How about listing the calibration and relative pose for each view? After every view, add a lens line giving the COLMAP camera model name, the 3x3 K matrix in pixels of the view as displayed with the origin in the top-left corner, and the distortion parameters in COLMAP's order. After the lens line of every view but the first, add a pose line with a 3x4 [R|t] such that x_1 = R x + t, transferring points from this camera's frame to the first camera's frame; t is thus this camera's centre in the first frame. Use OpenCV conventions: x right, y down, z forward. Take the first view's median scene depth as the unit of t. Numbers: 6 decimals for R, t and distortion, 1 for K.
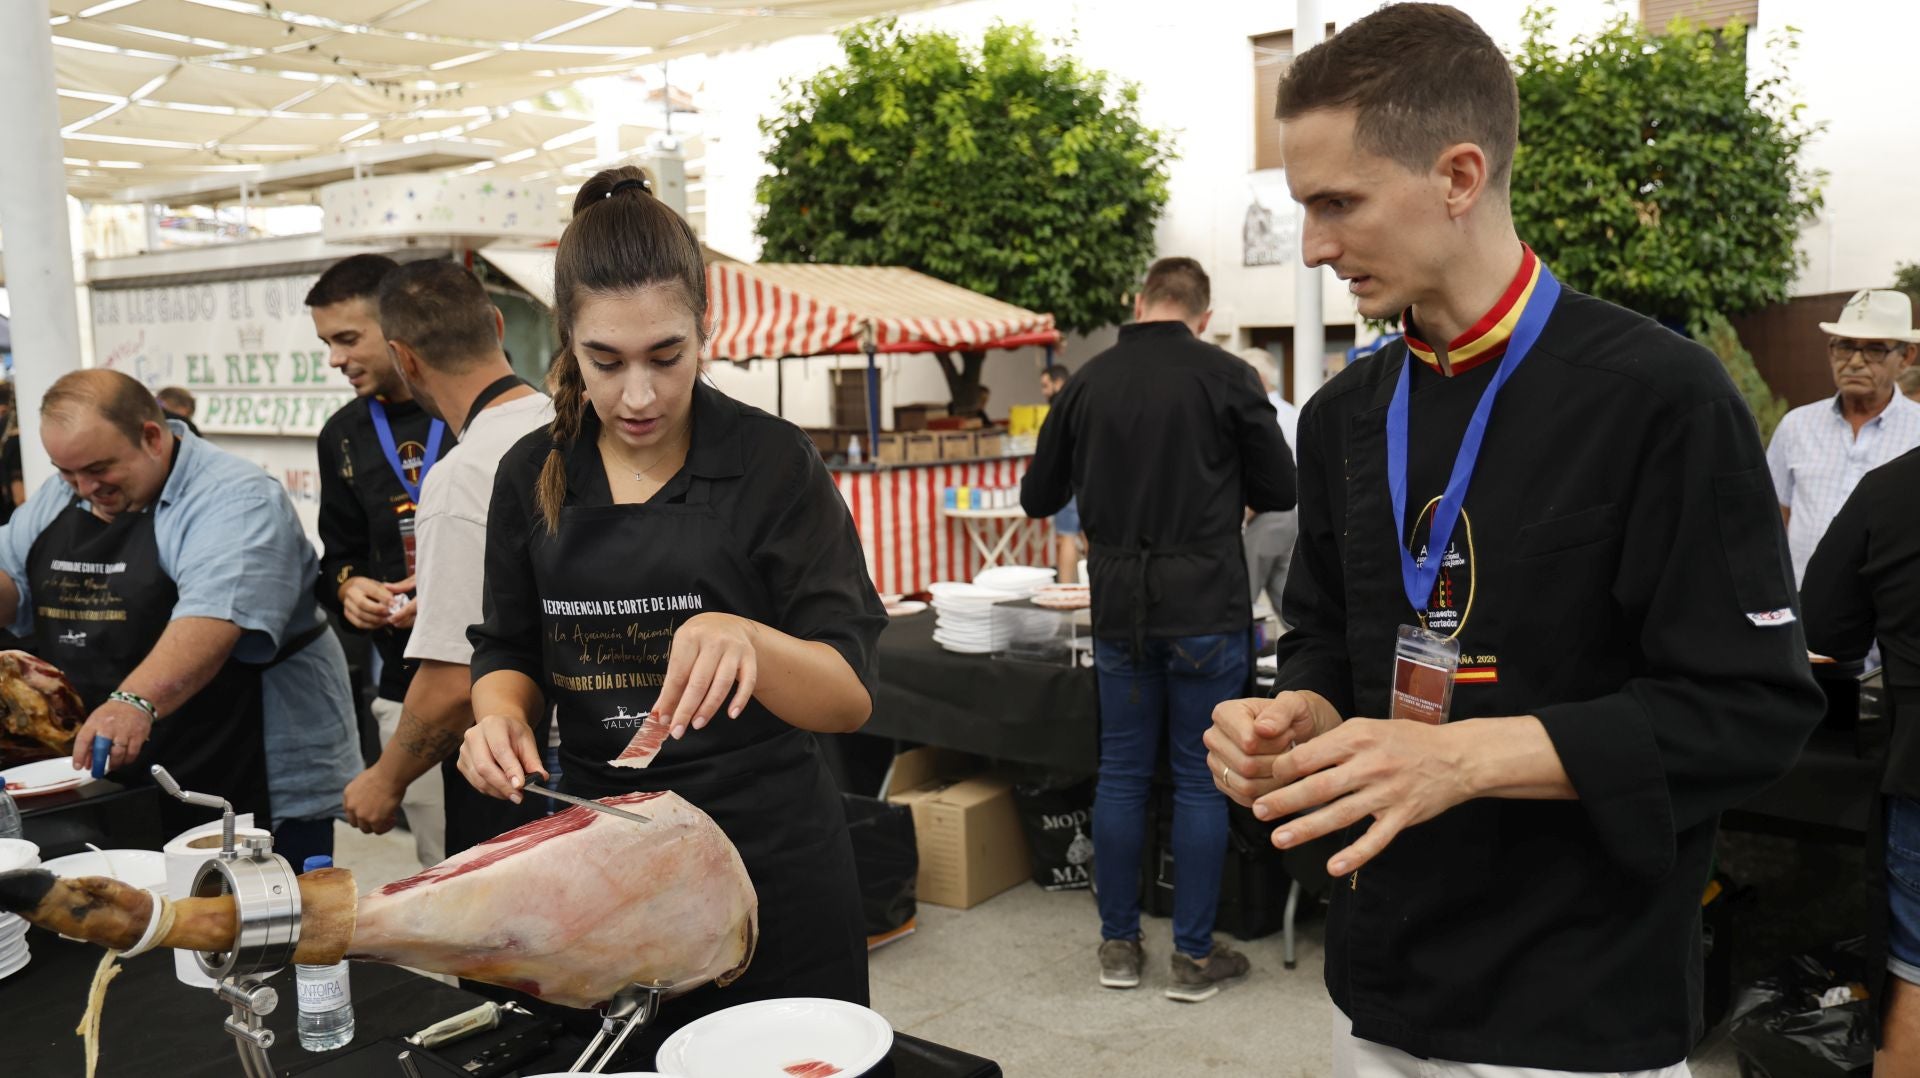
lens RADIAL K [[1690.4, 0, 950.6], [0, 1690.4, 519.8], [0, 0, 1]] dist [-0.014815, 0.101253]
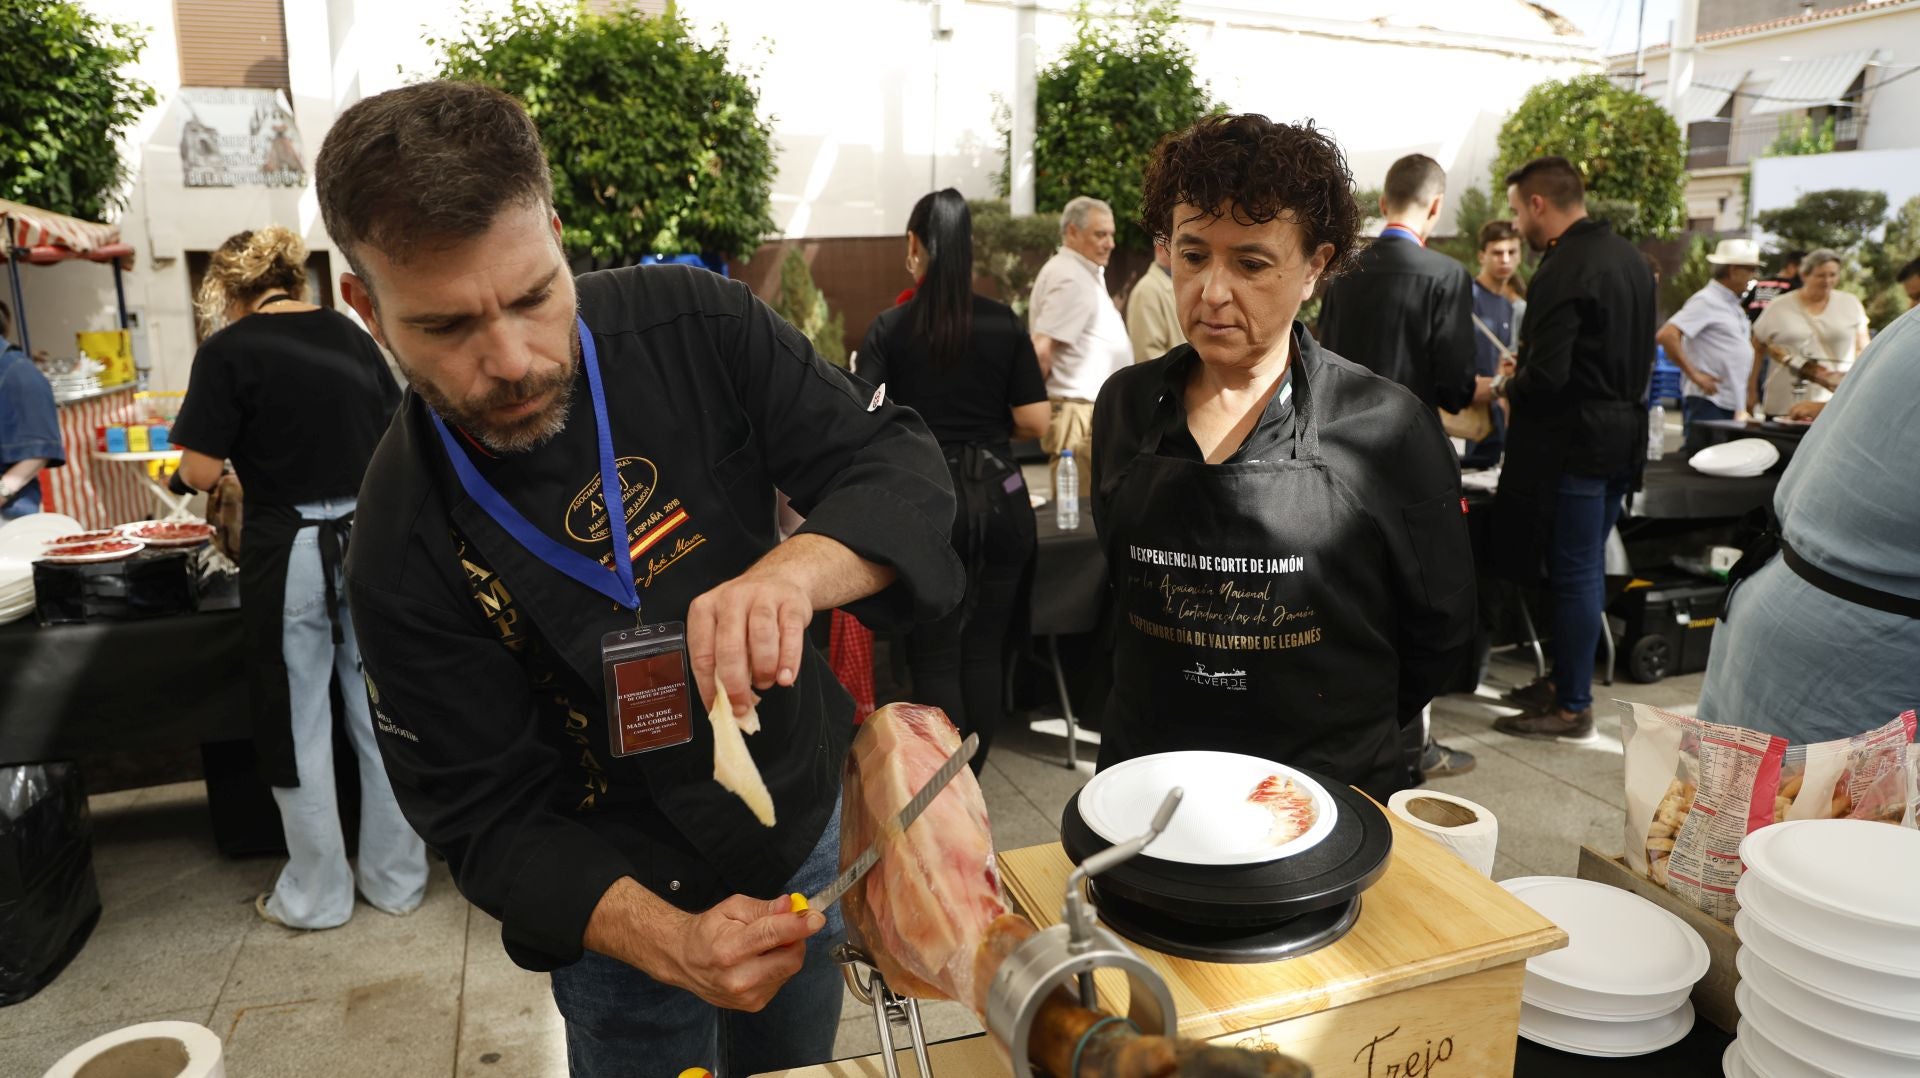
lens RADIAL K [[1330.3, 0, 968.0], [0, 1330.3, 522.1], [0, 0, 1]] dist [-0.082762, 0.056819]
pose [[0.498875, -0.130365, 0.856813, -0.292929], [0.072764, 0.991432, 0.108480, -0.010065], [-0.863614, 0.008227, 0.504087, 0.281245]]
